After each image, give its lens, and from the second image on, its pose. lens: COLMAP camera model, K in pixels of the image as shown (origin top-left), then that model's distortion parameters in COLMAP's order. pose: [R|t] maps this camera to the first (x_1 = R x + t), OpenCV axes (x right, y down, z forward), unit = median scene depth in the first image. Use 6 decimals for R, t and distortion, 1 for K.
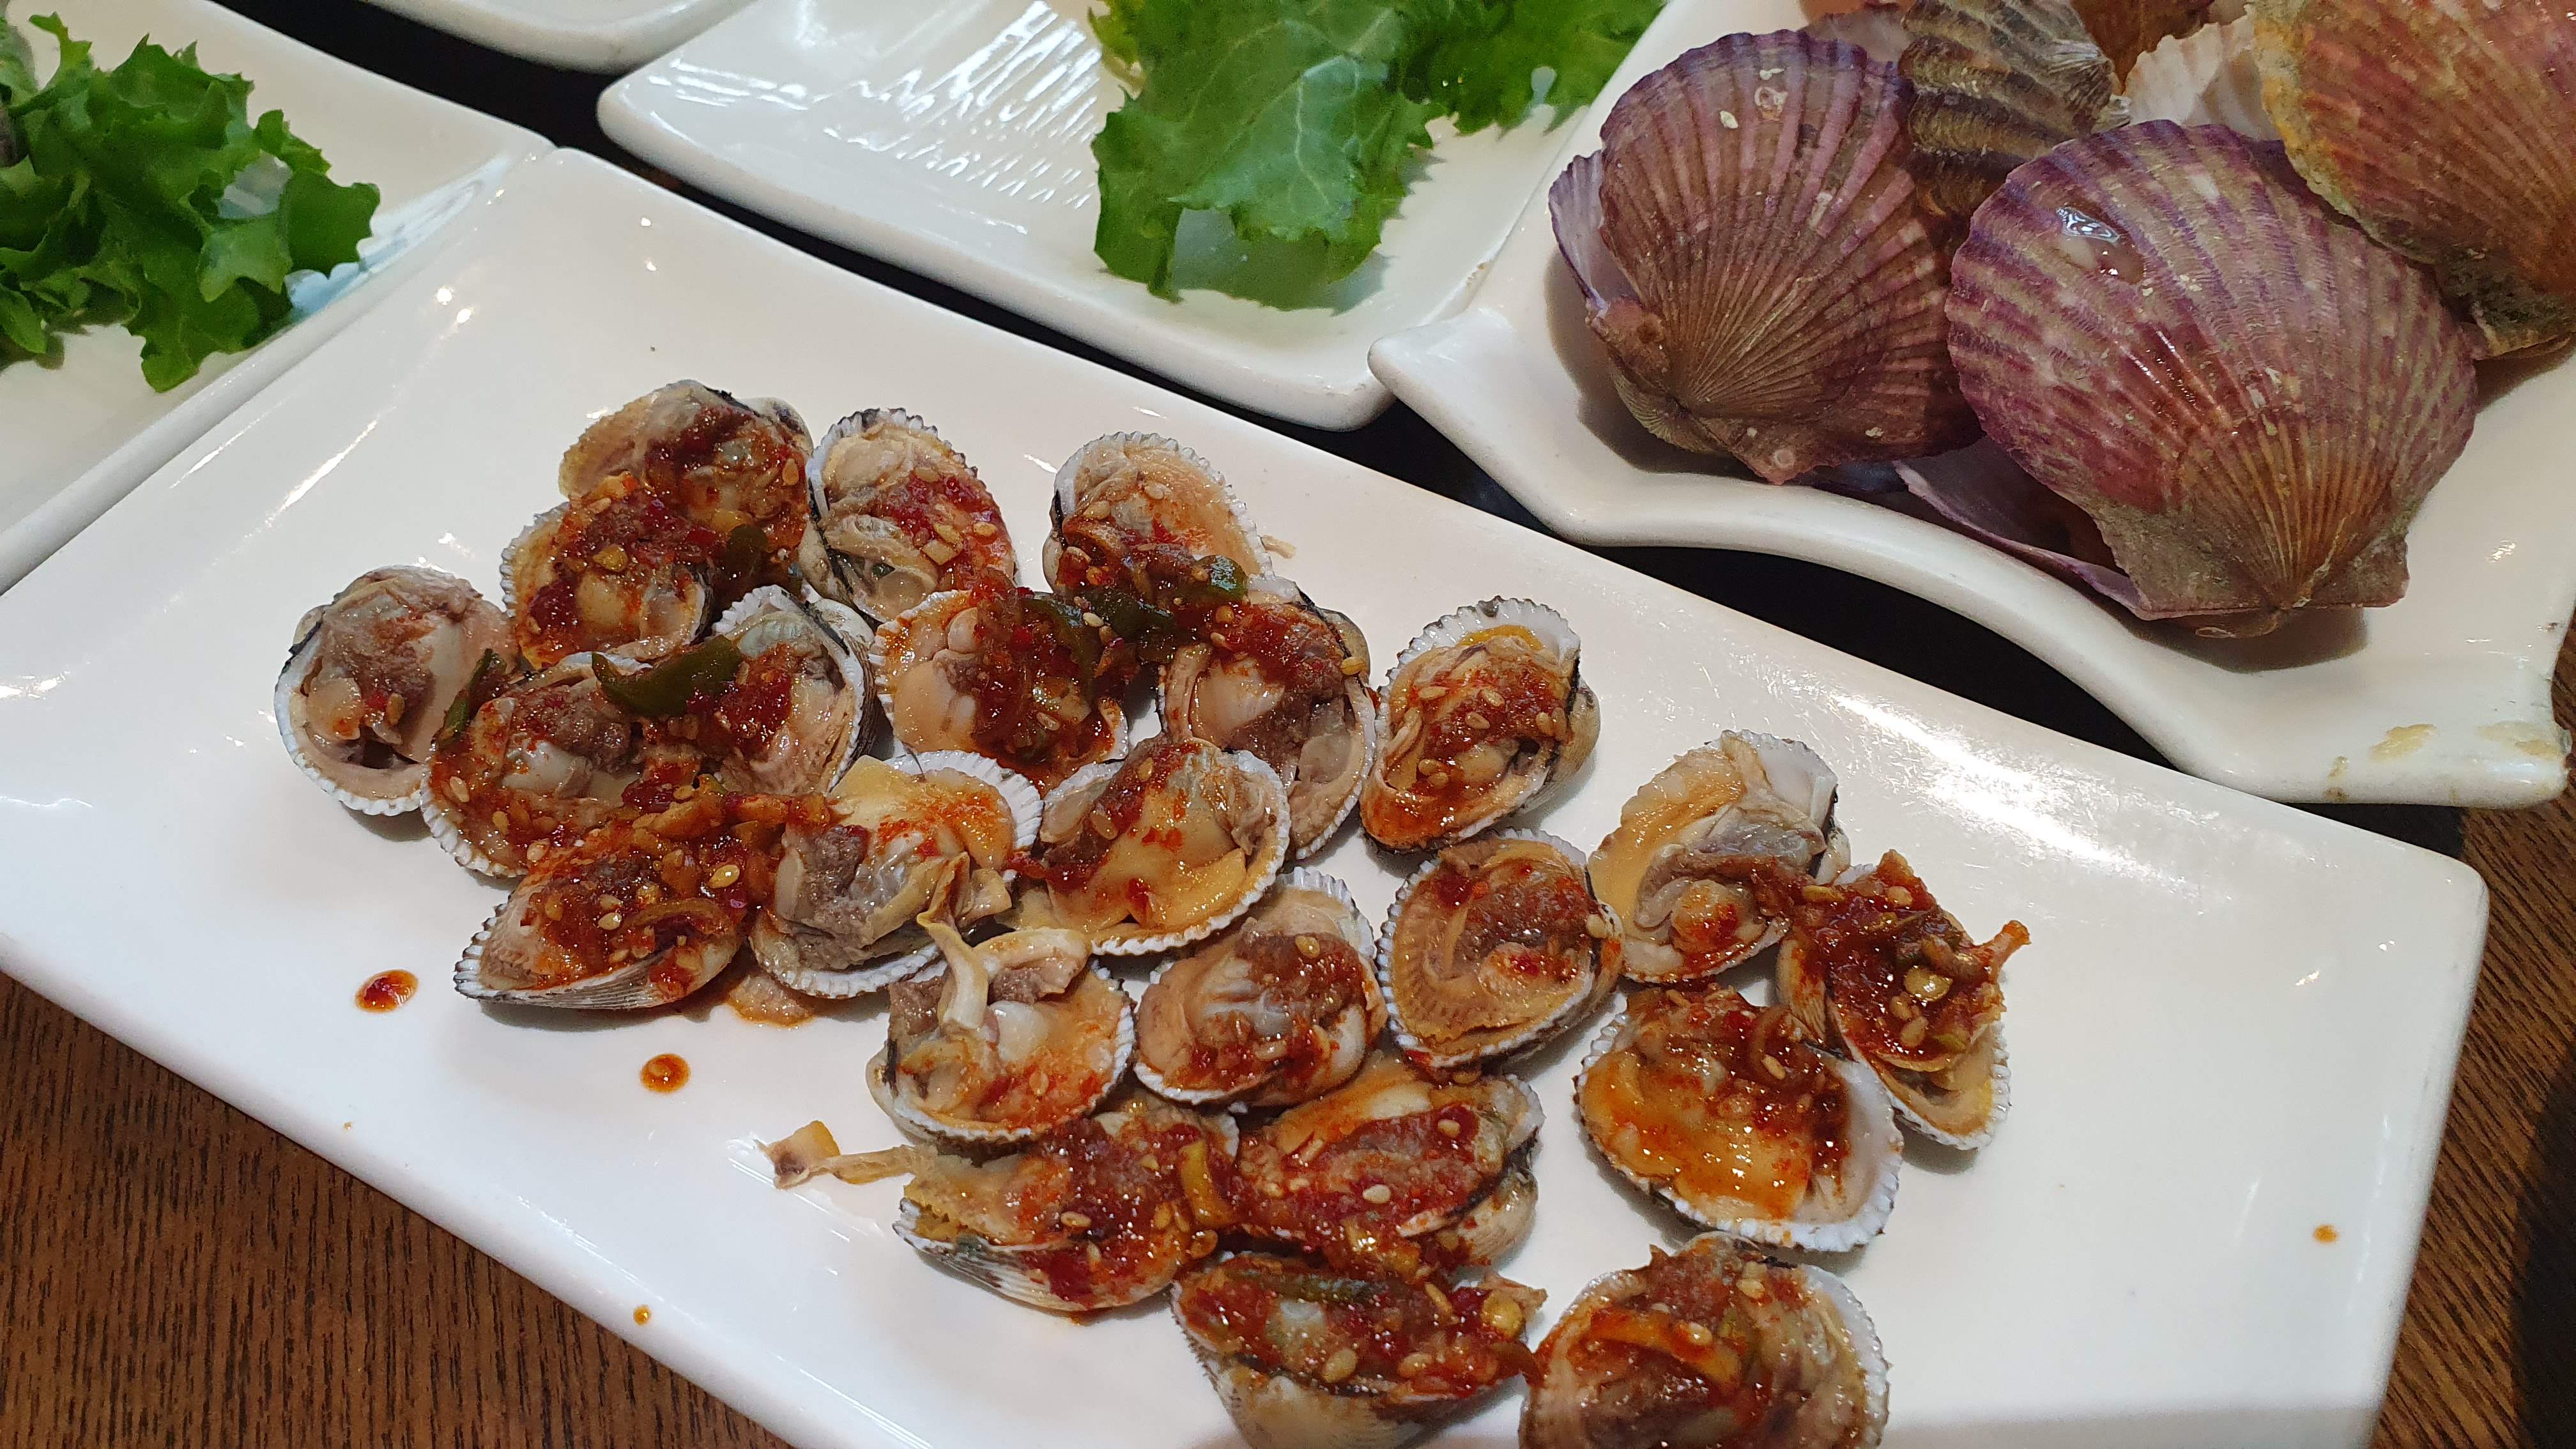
lens RADIAL K [[2084.0, 0, 1288.0], [0, 2084.0, 724.5], [0, 0, 1]] dist [0.006970, -0.053483]
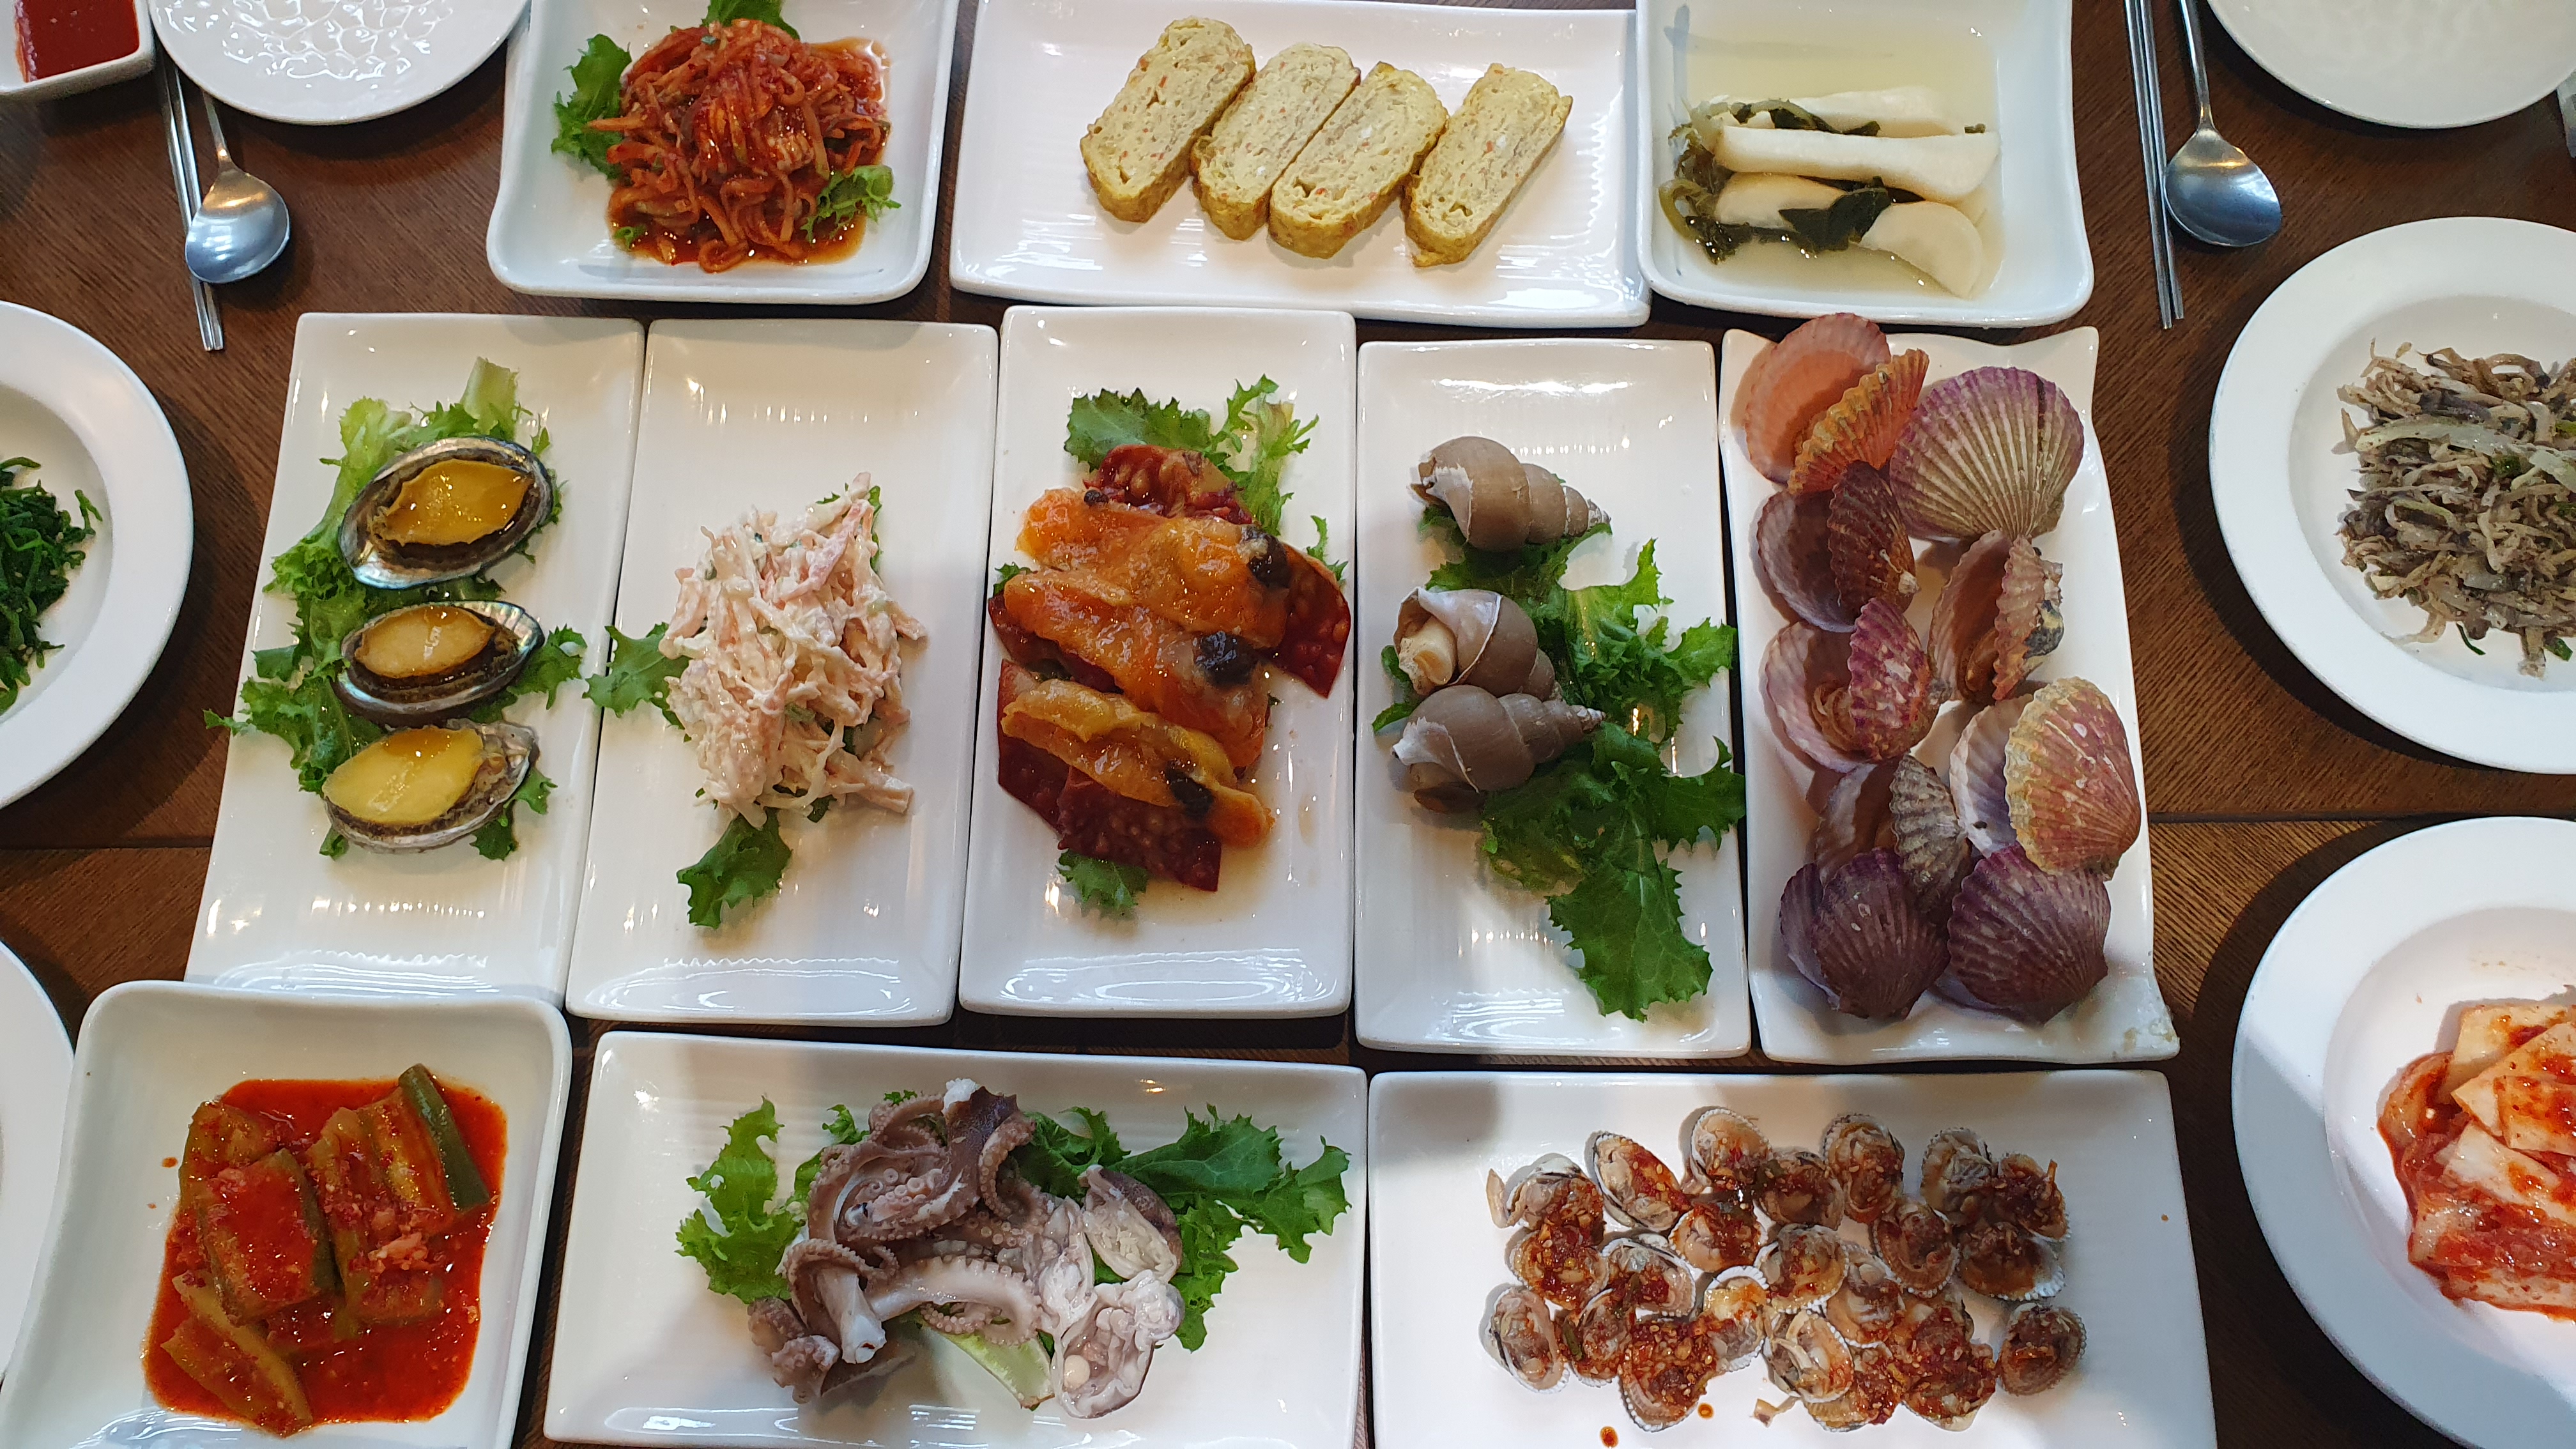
lens RADIAL K [[2084.0, 0, 1288.0], [0, 2084.0, 724.5], [0, 0, 1]] dist [0.006970, -0.053483]
pose [[0.865384, -0.480725, 0.141471, -0.609870], [0.386999, 0.820484, 0.420759, -1.725224], [-0.318344, -0.309368, 0.896074, -0.987119]]
